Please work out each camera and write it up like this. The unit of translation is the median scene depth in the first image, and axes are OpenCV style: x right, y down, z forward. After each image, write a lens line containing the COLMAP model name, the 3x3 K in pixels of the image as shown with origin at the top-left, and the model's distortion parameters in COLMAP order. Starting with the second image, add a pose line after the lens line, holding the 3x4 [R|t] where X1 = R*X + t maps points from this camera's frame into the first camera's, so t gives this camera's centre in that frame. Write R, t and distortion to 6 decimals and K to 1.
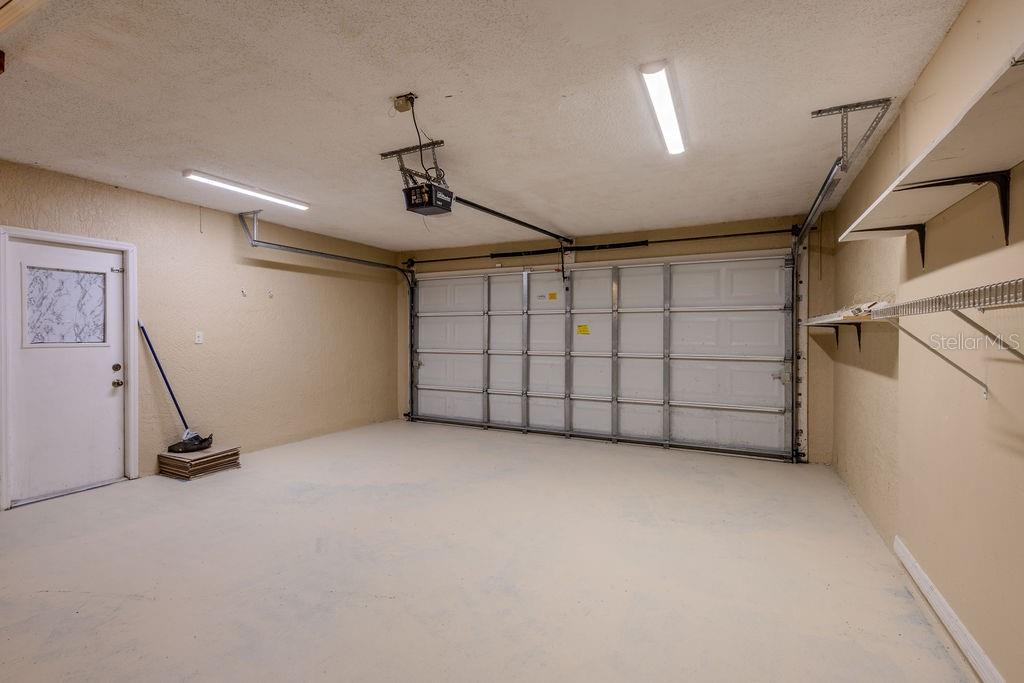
lens RADIAL K [[478.5, 0, 513.2], [0, 478.5, 337.1], [0, 0, 1]] dist [0.005427, -0.000928]
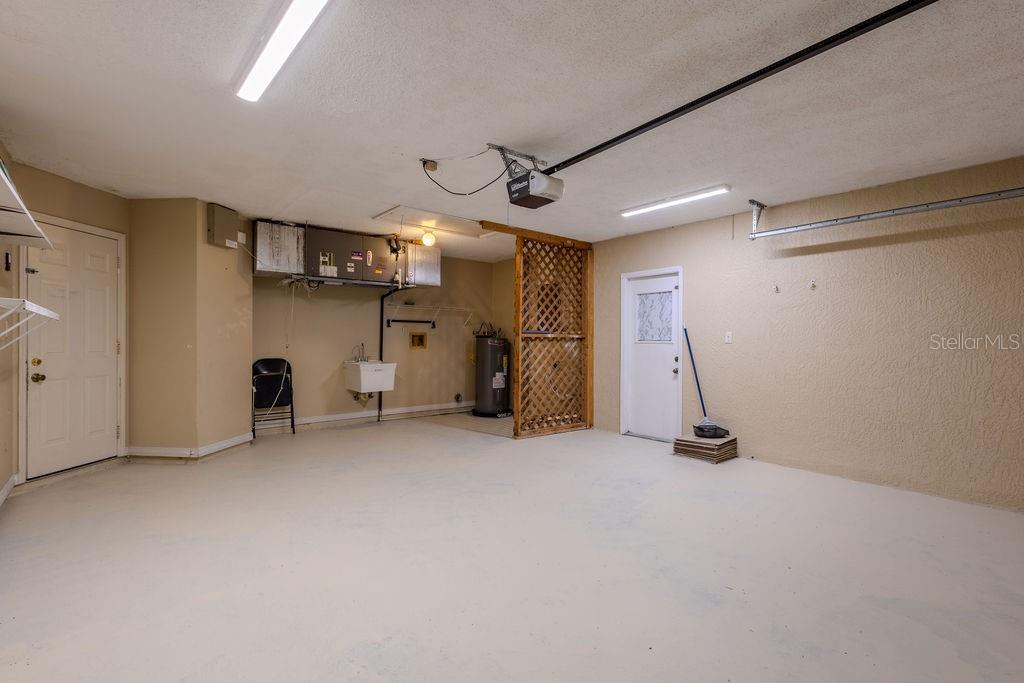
lens RADIAL K [[478.5, 0, 514.7], [0, 478.5, 341.6], [0, 0, 1]] dist [0.005427, -0.000928]
pose [[-0.412649, 0.002602, -0.910887, 0.626182], [-0.008785, 0.999938, 0.006836, 0.008491], [0.910848, 0.010823, -0.412600, 1.201436]]
